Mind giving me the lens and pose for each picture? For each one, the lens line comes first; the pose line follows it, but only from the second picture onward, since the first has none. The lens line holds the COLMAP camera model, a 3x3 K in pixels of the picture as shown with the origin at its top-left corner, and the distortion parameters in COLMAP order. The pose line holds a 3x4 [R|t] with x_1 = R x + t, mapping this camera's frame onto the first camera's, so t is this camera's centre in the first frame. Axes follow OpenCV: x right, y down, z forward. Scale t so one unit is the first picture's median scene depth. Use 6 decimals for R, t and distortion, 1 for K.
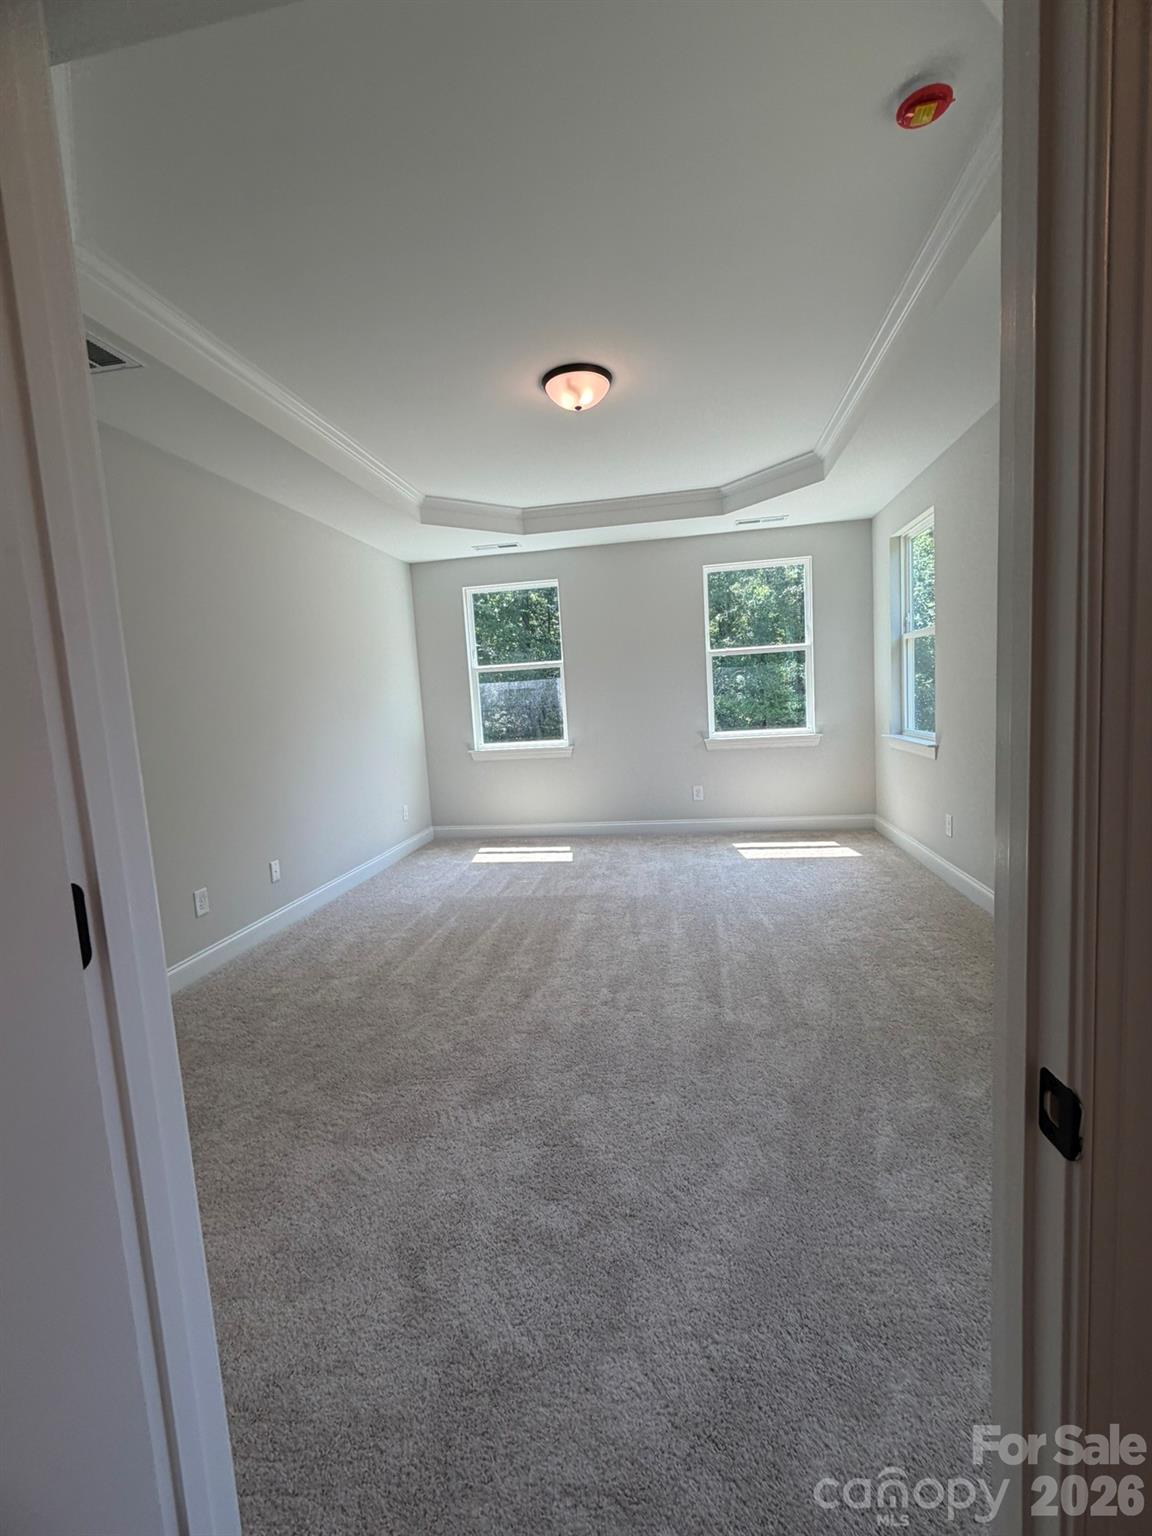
lens RADIAL K [[651.7, 0, 569.8], [0, 651.7, 763.0], [0, 0, 1]] dist [-0.002836, 0.001024]
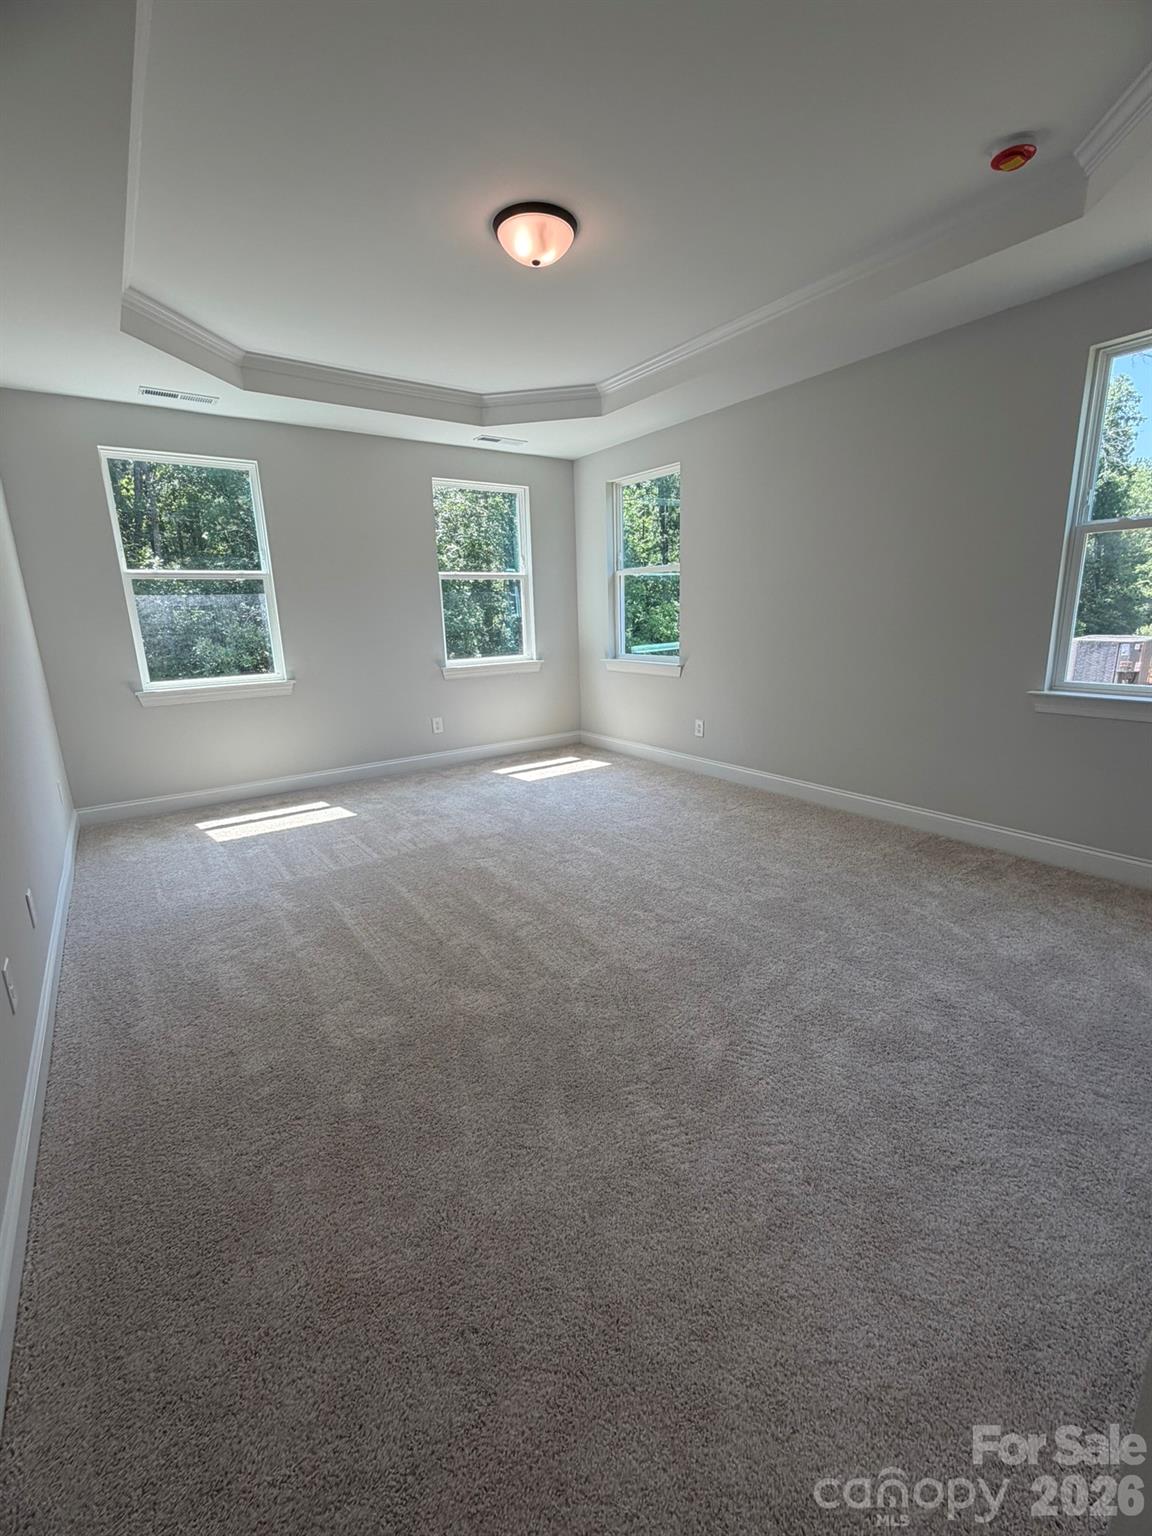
lens RADIAL K [[651.7, 0, 569.3], [0, 651.7, 768.9], [0, 0, 1]] dist [-0.002836, 0.001024]
pose [[0.712272, -0.128294, 0.690079, -0.419288], [0.055263, 0.990352, 0.127078, -0.001443], [-0.699724, -0.052378, 0.712490, 0.227766]]
